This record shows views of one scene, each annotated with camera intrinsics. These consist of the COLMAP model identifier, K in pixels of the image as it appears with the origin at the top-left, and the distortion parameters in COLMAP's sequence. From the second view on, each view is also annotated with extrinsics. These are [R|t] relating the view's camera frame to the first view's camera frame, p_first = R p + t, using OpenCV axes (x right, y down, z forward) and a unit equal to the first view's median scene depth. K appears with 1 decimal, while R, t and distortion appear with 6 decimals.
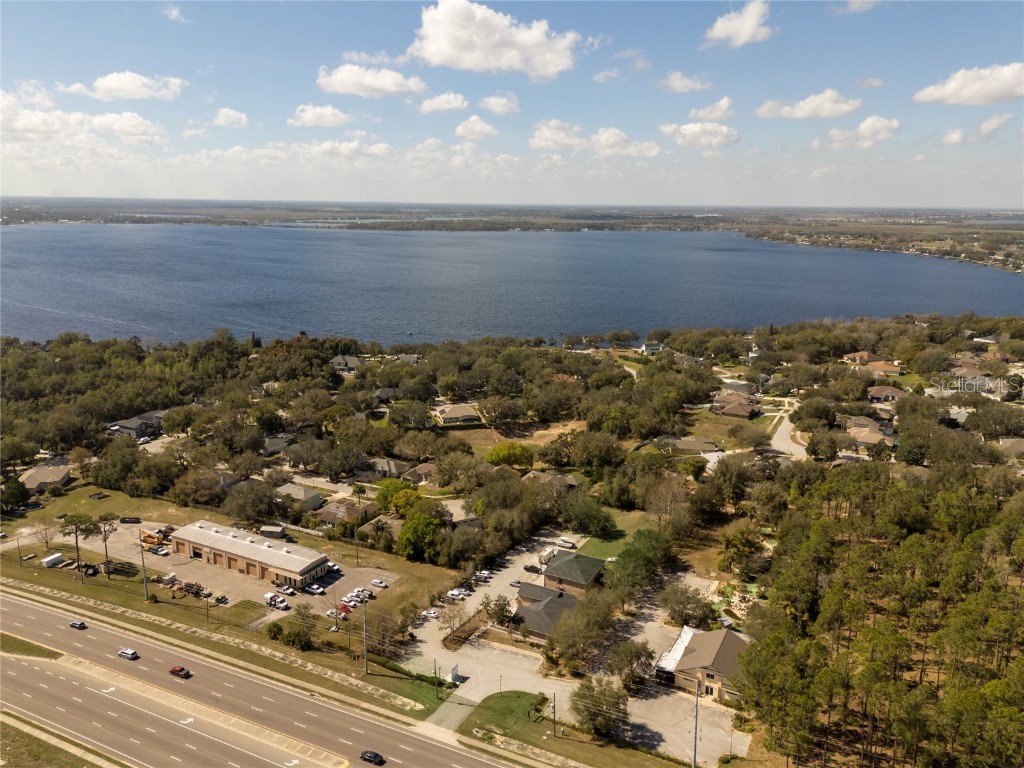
lens RADIAL K [[748.8, 0, 512.0], [0, 748.8, 384.0], [0, 0, 1]] dist [0.071082, -0.062141]
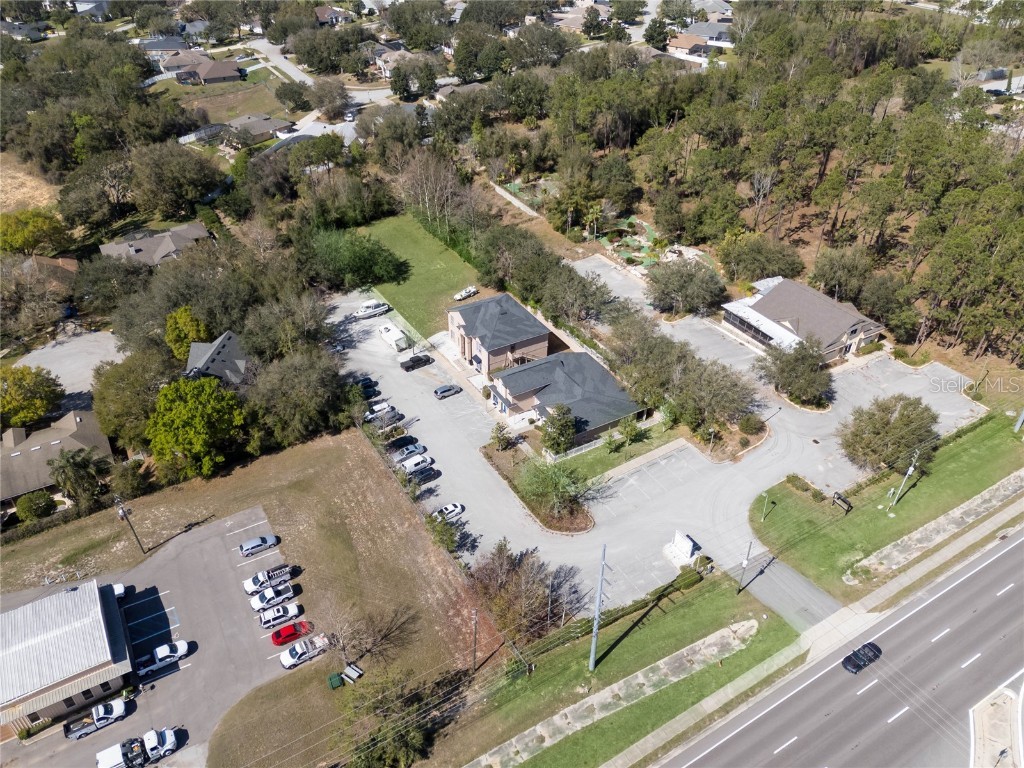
lens RADIAL K [[748.8, 0, 512.0], [0, 748.8, 384.0], [0, 0, 1]] dist [0.071082, -0.062141]
pose [[0.524826, -0.504563, 0.685547, -0.351063], [0.191674, 0.854747, 0.482357, -0.012224], [-0.829348, -0.121752, 0.545305, 0.612099]]
